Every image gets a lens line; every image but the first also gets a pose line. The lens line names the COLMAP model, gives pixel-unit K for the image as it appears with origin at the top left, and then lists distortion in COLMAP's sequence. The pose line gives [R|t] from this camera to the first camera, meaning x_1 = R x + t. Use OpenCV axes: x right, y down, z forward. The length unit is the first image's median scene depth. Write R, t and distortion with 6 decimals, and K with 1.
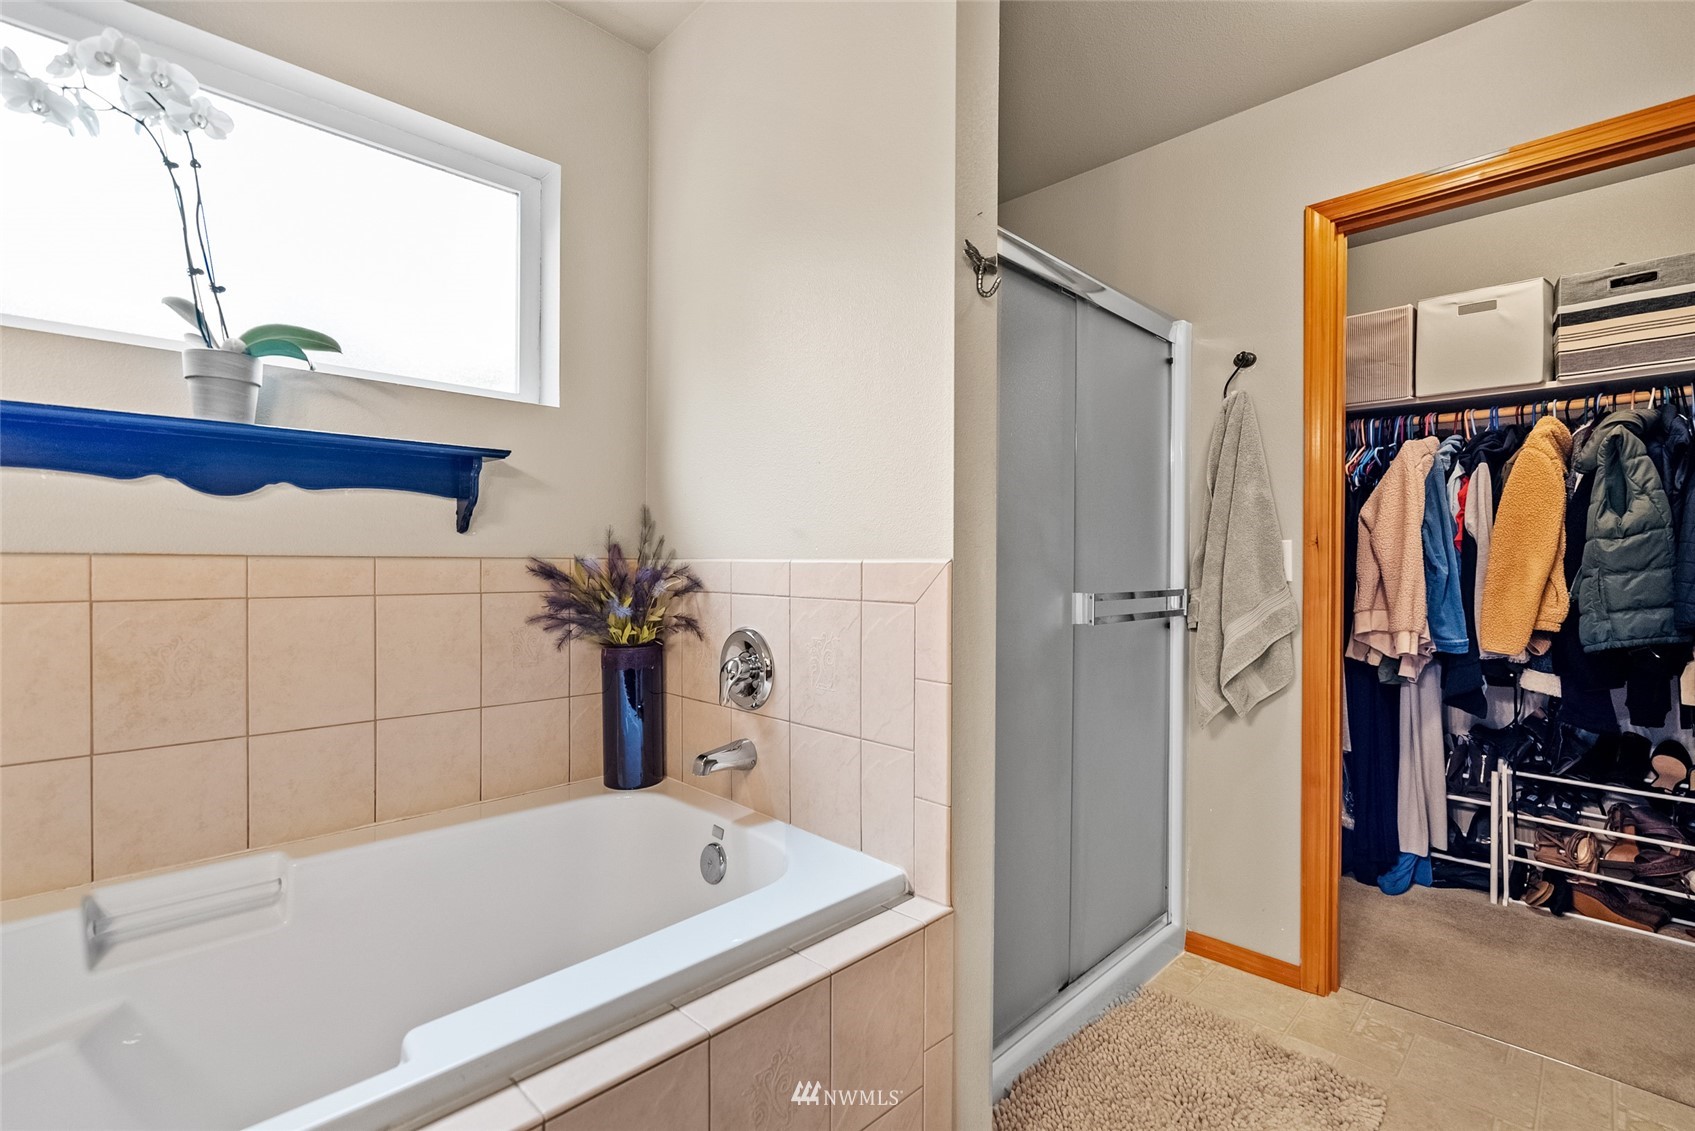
lens RADIAL K [[770.9, 0, 860.1], [0, 770.9, 570.4], [0, 0, 1]] dist [-0.003090, 0.000579]
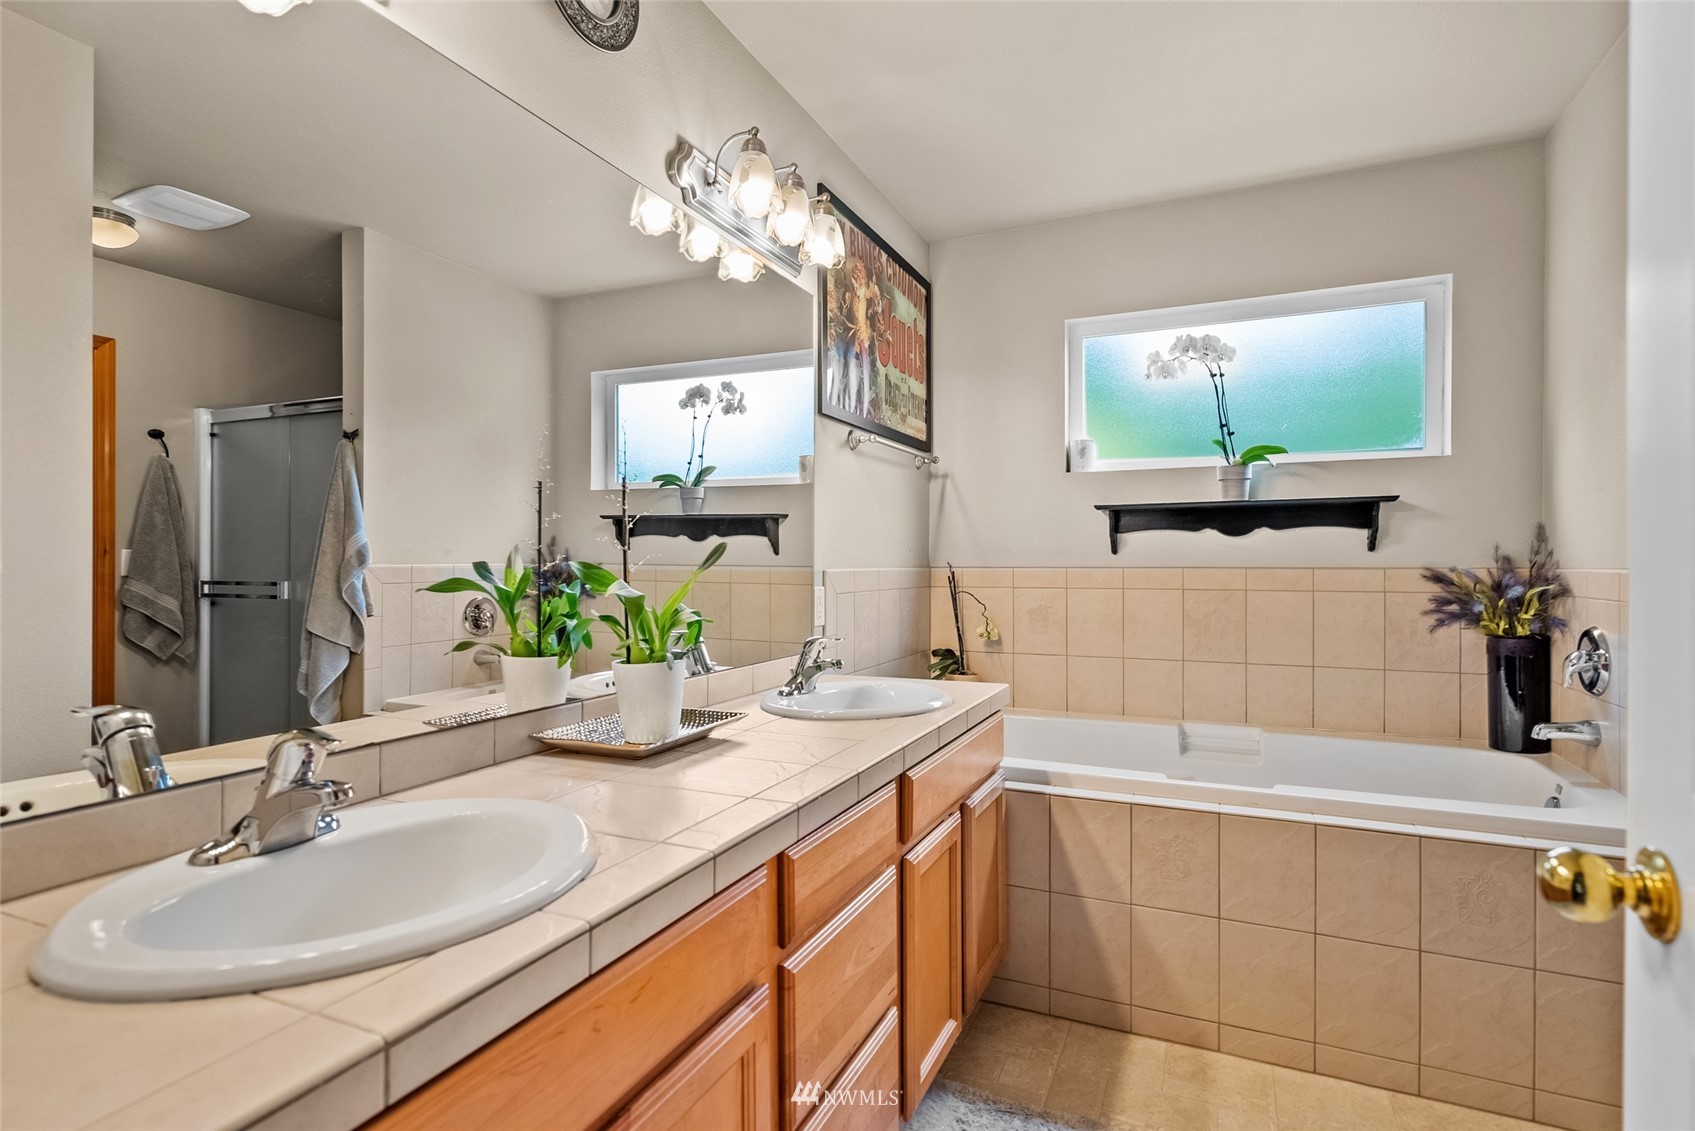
lens RADIAL K [[826.9, 0, 857.6], [0, 826.9, 566.0], [0, 0, 1]] dist [0.002062, -0.000464]
pose [[0.361504, -0.000151, -0.932371, 0.679991], [-0.004087, 0.999990, -0.001746, -0.014363], [0.932362, 0.004442, 0.361500, -0.563479]]
